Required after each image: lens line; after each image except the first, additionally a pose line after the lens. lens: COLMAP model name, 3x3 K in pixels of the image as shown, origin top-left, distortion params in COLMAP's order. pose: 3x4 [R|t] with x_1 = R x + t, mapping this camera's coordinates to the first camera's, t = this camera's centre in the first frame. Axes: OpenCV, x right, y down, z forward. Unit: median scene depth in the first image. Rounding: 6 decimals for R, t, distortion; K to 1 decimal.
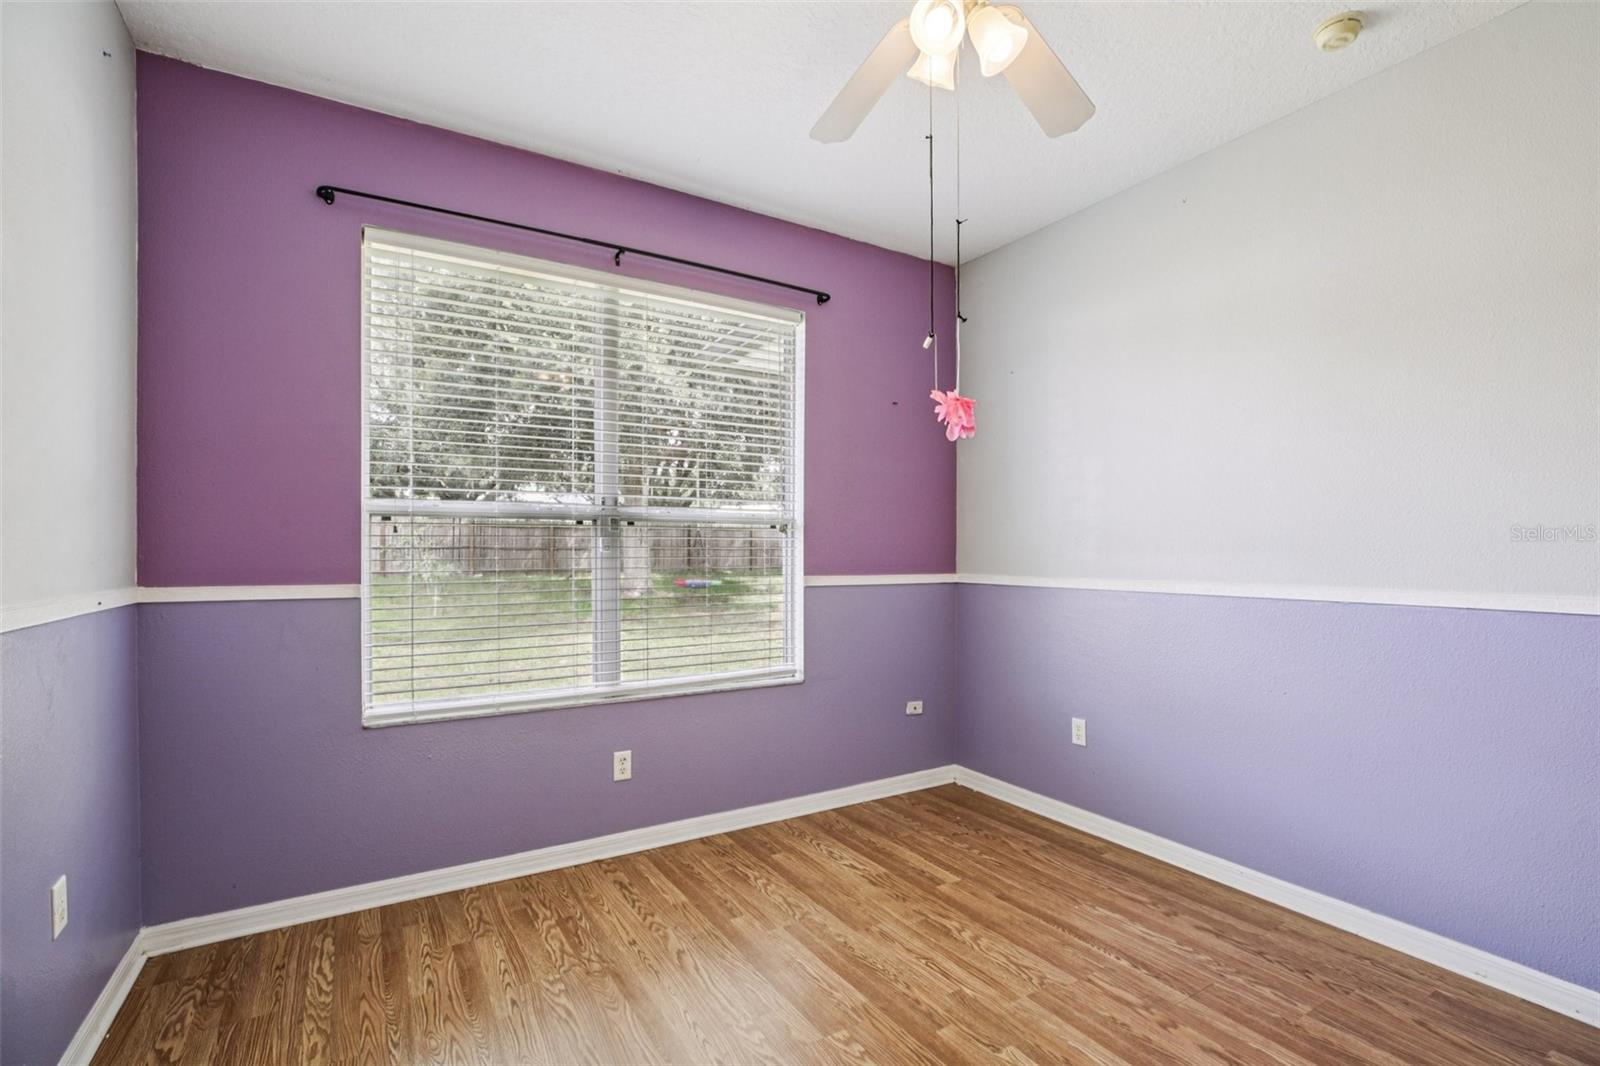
lens RADIAL K [[730.4, 0, 799.1], [0, 730.4, 546.1], [0, 0, 1]] dist [-0.034199, 0.014190]
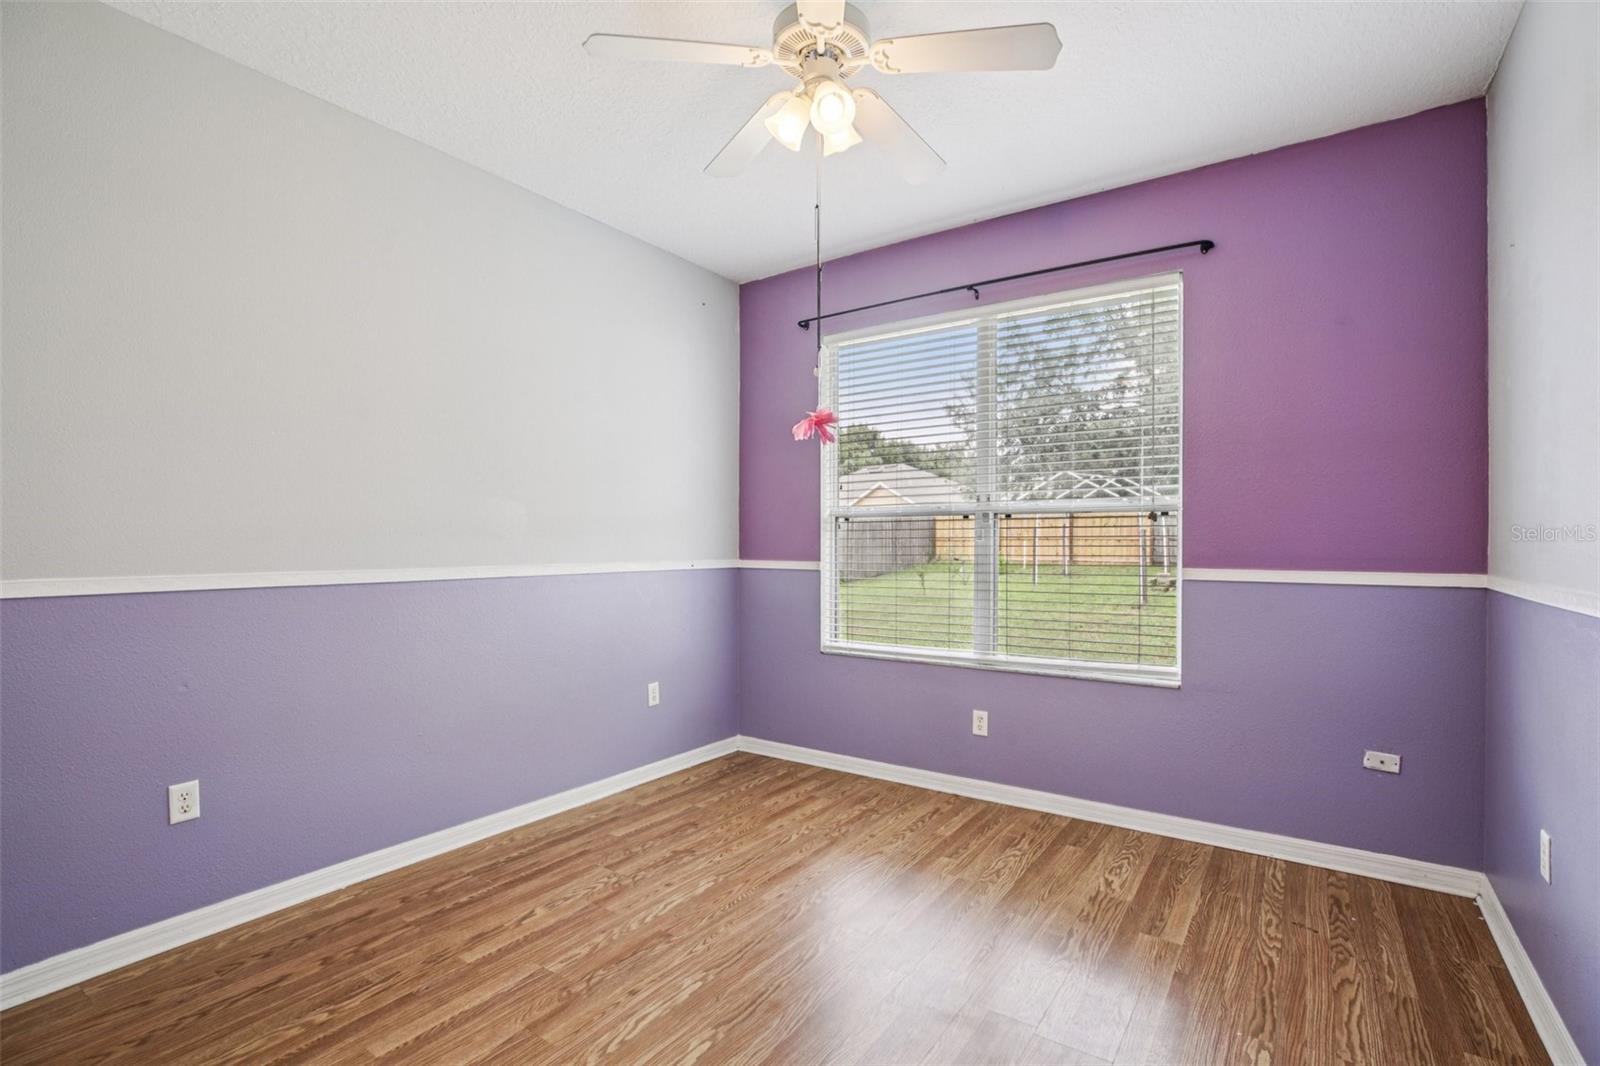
lens RADIAL K [[730.4, 0, 805.6], [0, 730.4, 525.9], [0, 0, 1]] dist [-0.034199, 0.014190]
pose [[0.411877, -0.021801, -0.910978, 0.736676], [0.004509, 0.999750, -0.021886, 0.008401], [0.911228, 0.004907, 0.411873, 0.265696]]
